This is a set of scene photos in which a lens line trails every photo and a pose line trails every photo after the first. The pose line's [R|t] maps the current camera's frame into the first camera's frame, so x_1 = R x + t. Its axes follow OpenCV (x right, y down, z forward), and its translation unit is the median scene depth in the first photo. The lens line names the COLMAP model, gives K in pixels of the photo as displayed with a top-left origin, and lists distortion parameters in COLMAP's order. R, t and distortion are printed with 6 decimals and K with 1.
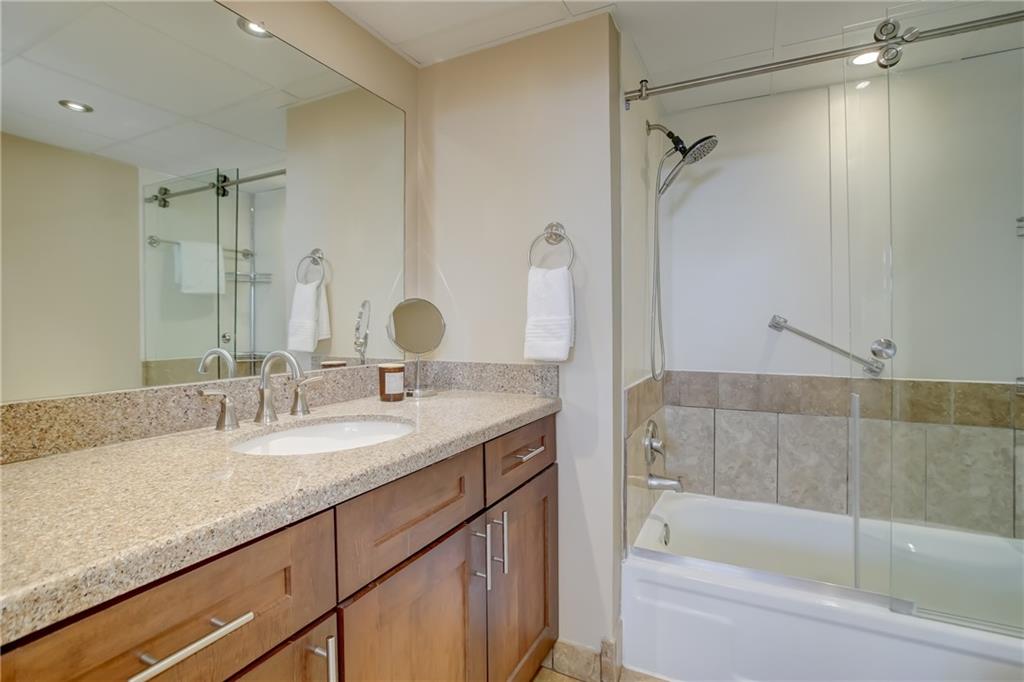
lens RADIAL K [[482.1, 0, 515.5], [0, 482.1, 333.0], [0, 0, 1]] dist [-0.053320, 0.024360]
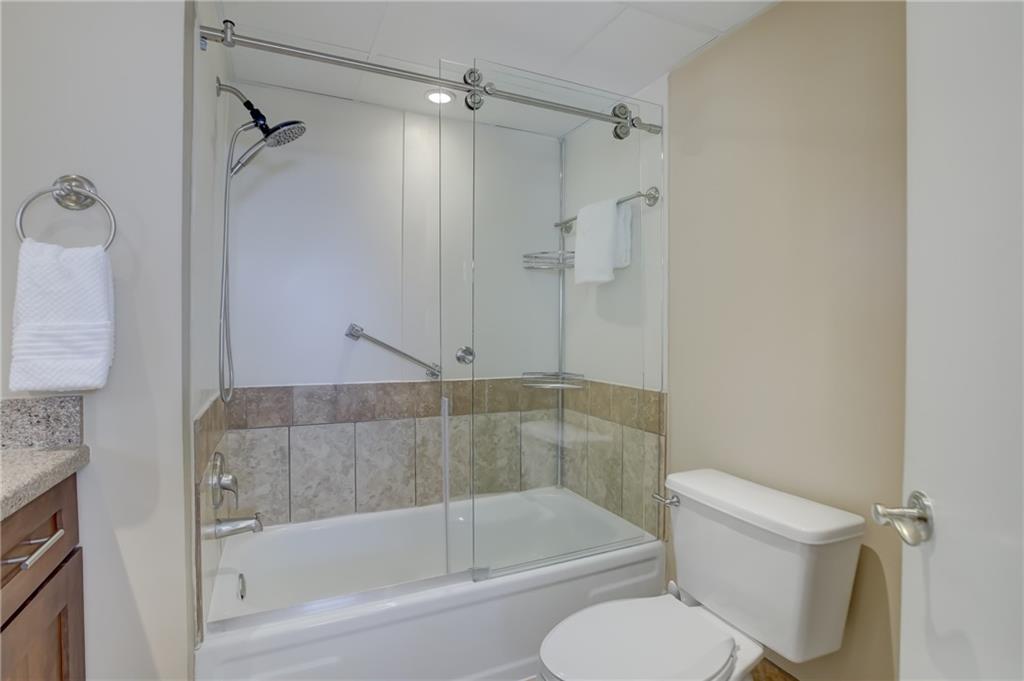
lens RADIAL K [[488.5, 0, 510.6], [0, 488.5, 337.9], [0, 0, 1]] dist [-0.047730, 0.017906]
pose [[0.617800, -0.005642, 0.786315, -0.048941], [0.010412, 0.999945, -0.001005, -0.004126], [-0.786266, 0.008809, 0.617825, 0.123562]]
